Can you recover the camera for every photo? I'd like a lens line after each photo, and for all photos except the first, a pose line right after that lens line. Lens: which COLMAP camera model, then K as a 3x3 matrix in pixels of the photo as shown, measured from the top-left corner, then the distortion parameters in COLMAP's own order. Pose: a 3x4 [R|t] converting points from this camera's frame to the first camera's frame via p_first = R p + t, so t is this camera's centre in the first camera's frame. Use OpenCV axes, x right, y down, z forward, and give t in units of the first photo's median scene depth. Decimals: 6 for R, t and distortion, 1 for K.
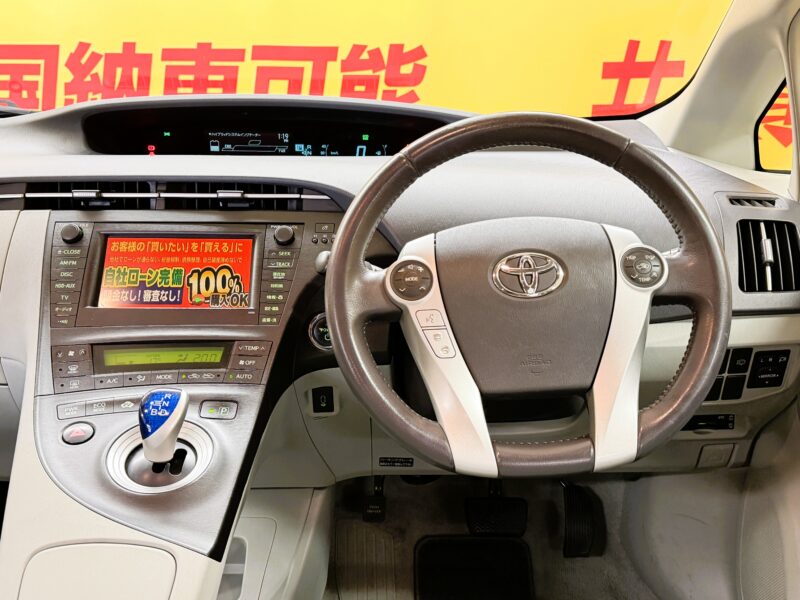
lens RADIAL K [[818.8, 0, 400.0], [0, 818.8, 300.0], [0, 0, 1]] dist [0.176080, -0.444127]
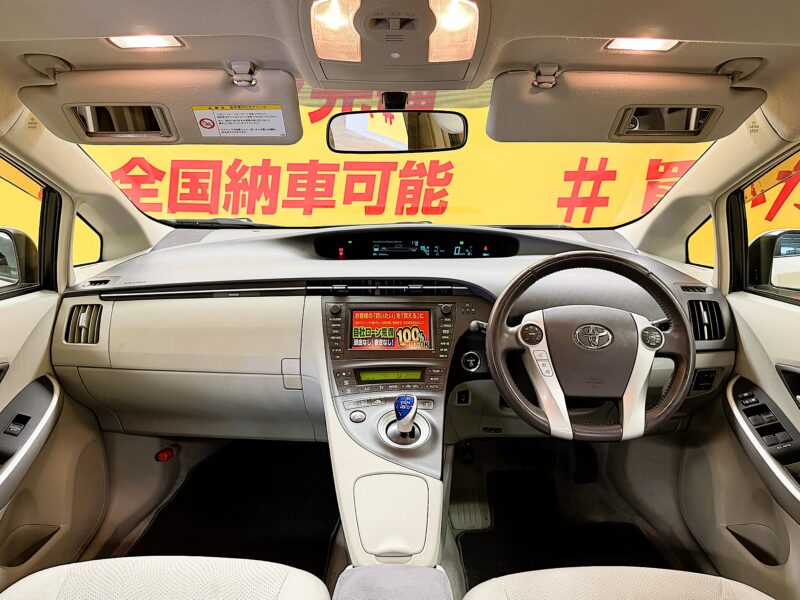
lens RADIAL K [[568.9, 0, 400.0], [0, 568.9, 300.0], [0, 0, 1]] dist [0.058051, -0.002767]
pose [[0.999976, 0.000134, 0.006927, -0.244632], [-0.000035, 0.999897, -0.014332, -0.078336], [-0.006928, 0.014331, 0.999873, -0.283613]]
